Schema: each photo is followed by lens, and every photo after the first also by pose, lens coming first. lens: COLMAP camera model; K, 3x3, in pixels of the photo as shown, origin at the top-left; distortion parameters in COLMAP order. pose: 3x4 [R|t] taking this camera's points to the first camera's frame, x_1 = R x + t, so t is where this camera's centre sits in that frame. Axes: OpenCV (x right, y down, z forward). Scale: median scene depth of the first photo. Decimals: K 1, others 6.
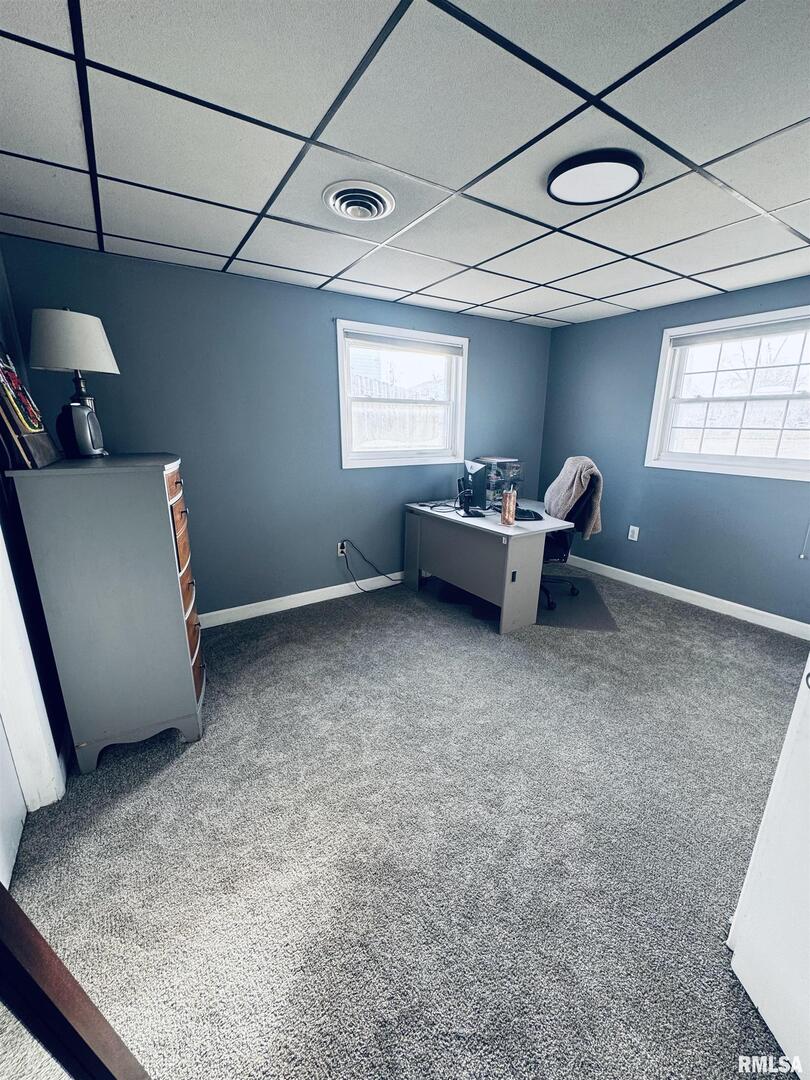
lens RADIAL K [[429.9, 0, 405.0], [0, 429.9, 540.0], [0, 0, 1]] dist [-0.001321, -0.000053]
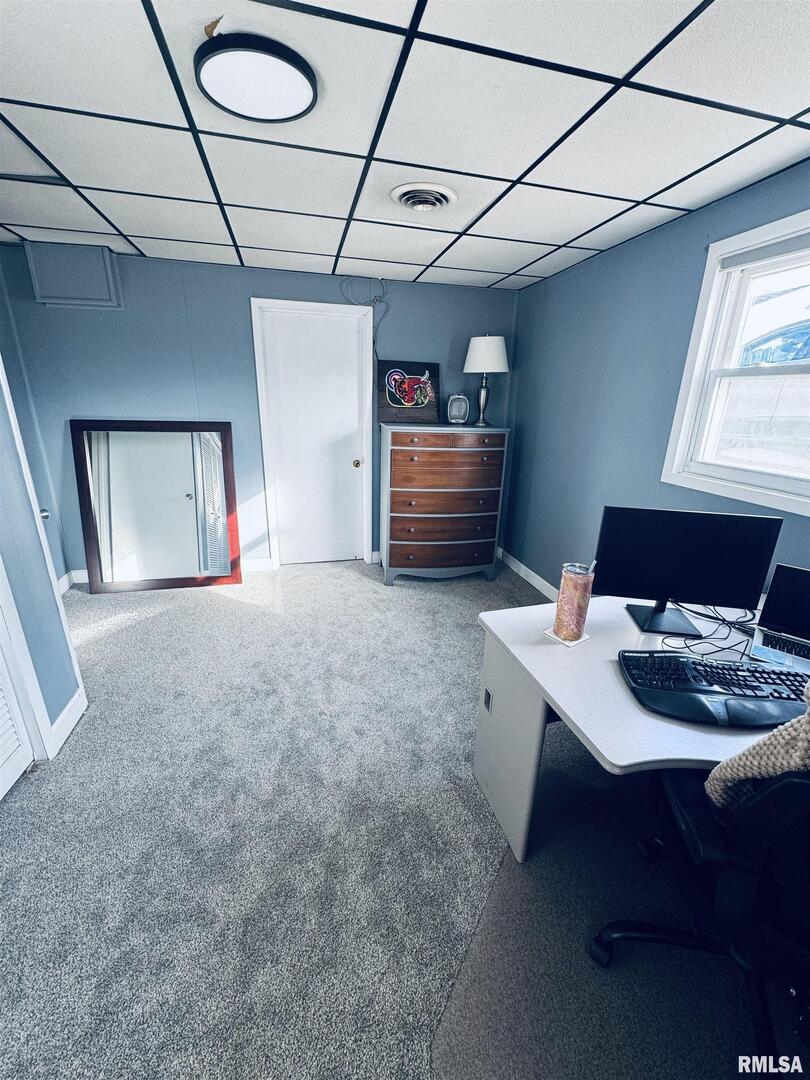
lens RADIAL K [[429.9, 0, 405.0], [0, 429.9, 540.0], [0, 0, 1]] dist [-0.001321, -0.000053]
pose [[-0.314892, 0.286518, -0.904848, 0.690727], [-0.278020, 0.883686, 0.376569, -0.255380], [0.907495, 0.370144, -0.198608, 0.909217]]
